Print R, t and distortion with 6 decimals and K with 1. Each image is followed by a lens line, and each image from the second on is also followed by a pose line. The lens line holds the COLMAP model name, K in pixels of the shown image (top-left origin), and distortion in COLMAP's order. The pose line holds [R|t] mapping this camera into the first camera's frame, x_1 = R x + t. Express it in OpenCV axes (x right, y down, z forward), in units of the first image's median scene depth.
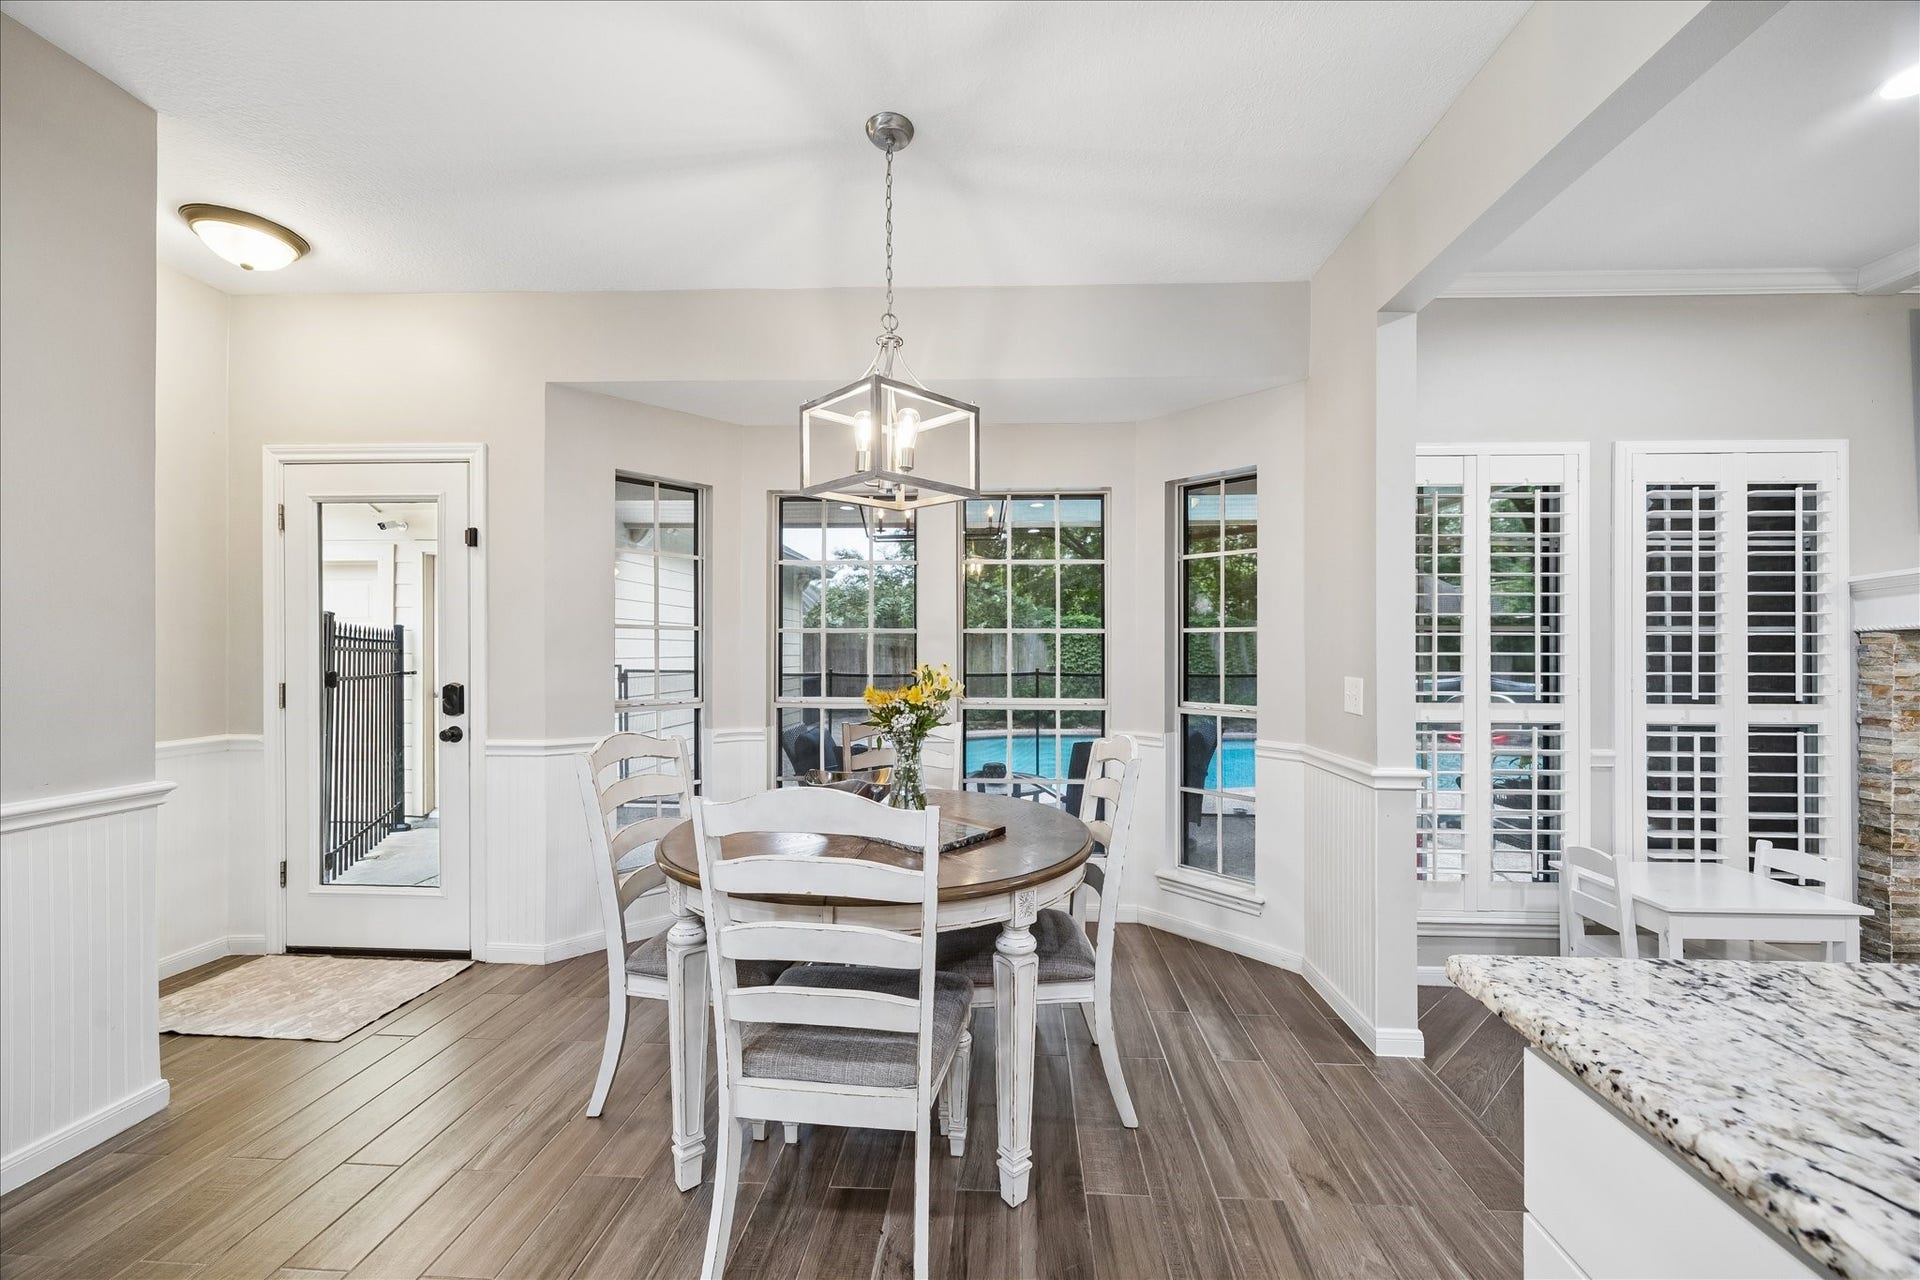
lens RADIAL K [[1248.9, 0, 960.0], [0, 1248.9, 640.0], [0, 0, 1]] dist [0.006242, 0.001989]
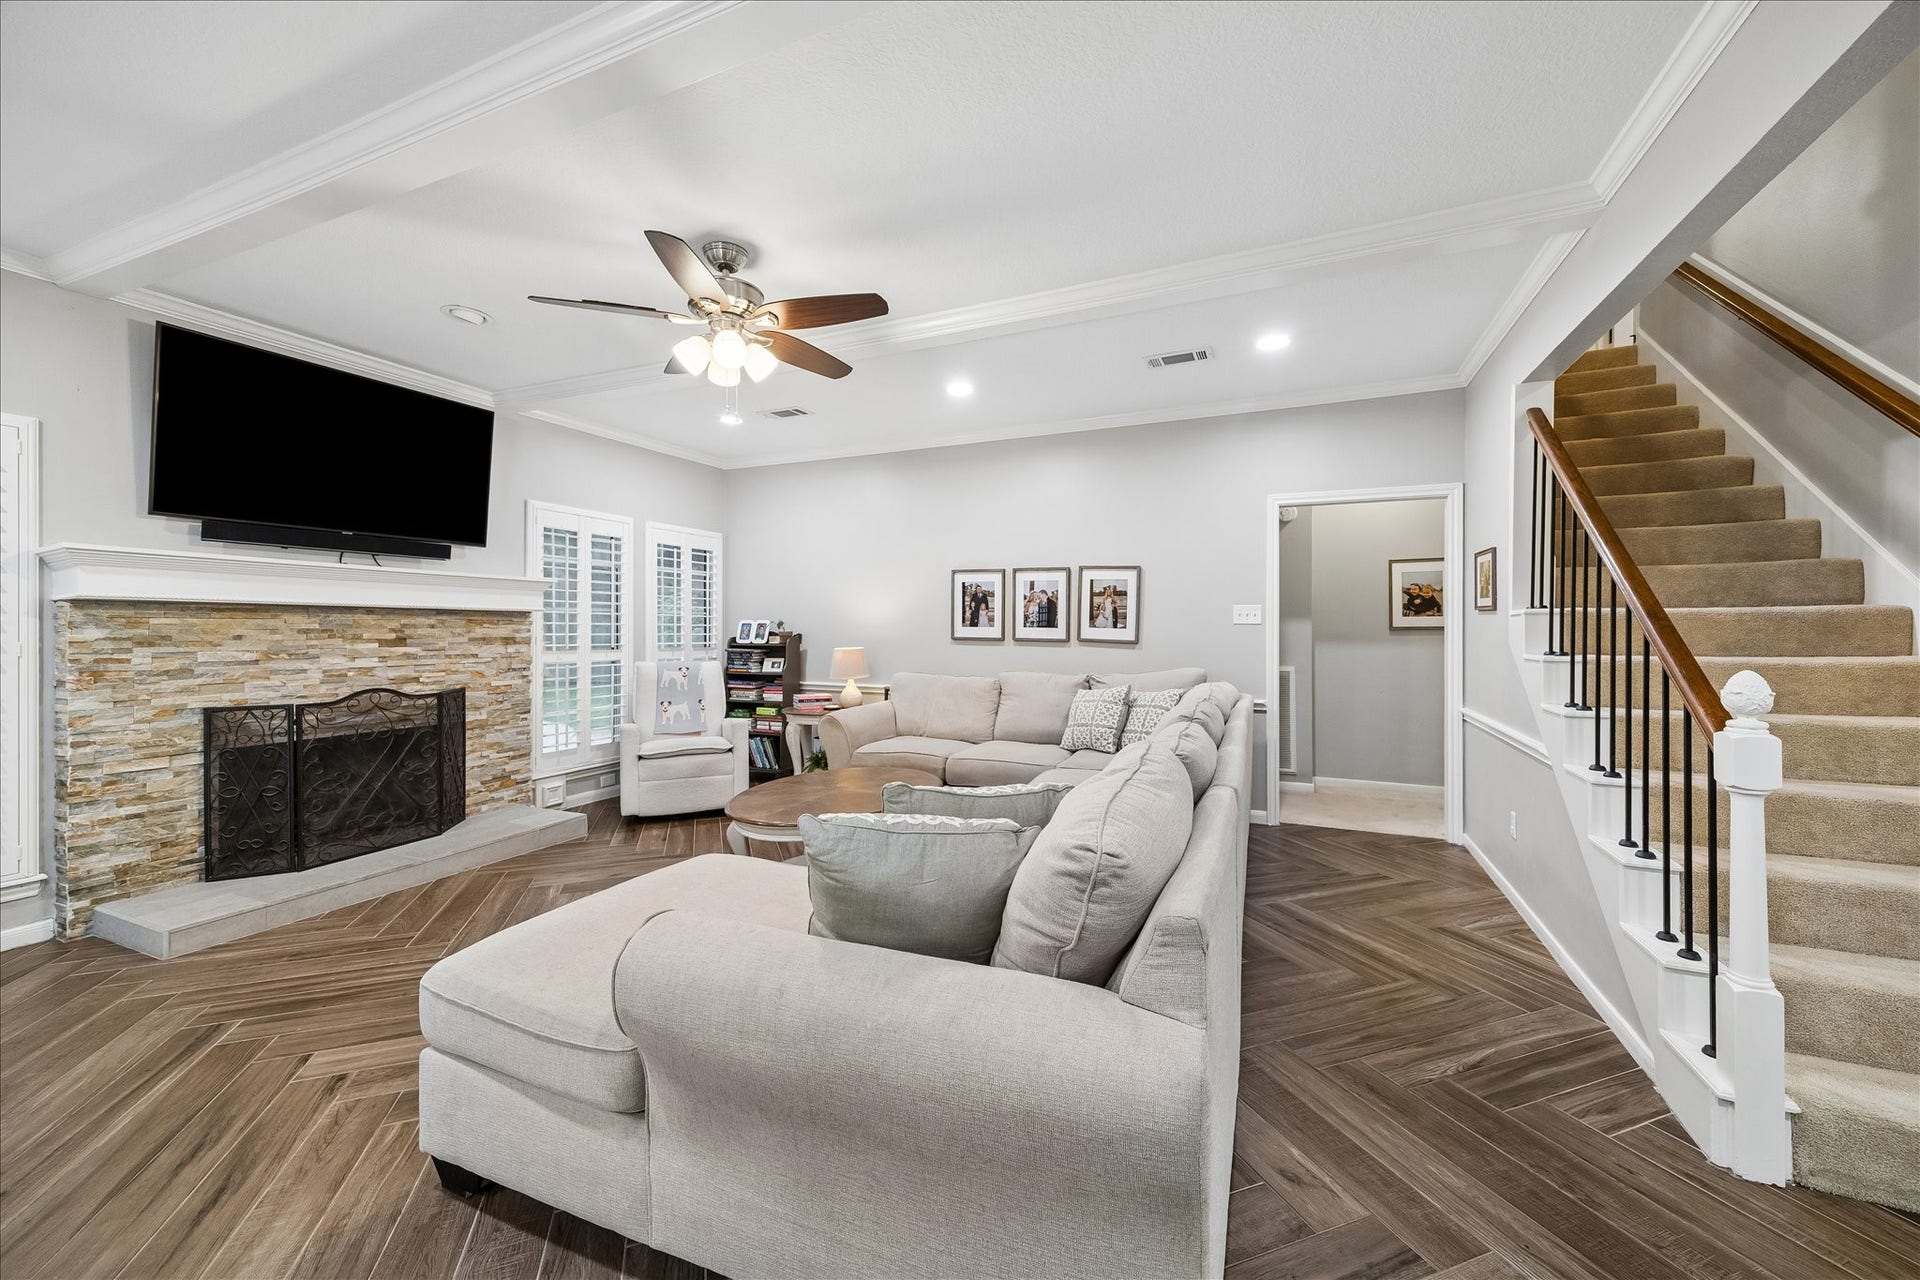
lens RADIAL K [[1248.9, 0, 960.0], [0, 1248.9, 640.0], [0, 0, 1]] dist [0.006242, 0.001989]
pose [[0.210211, -0.005131, 0.977643, -1.091393], [-0.021062, 0.999730, 0.009775, 0.005313], [-0.977429, -0.022646, 0.210046, 0.050127]]
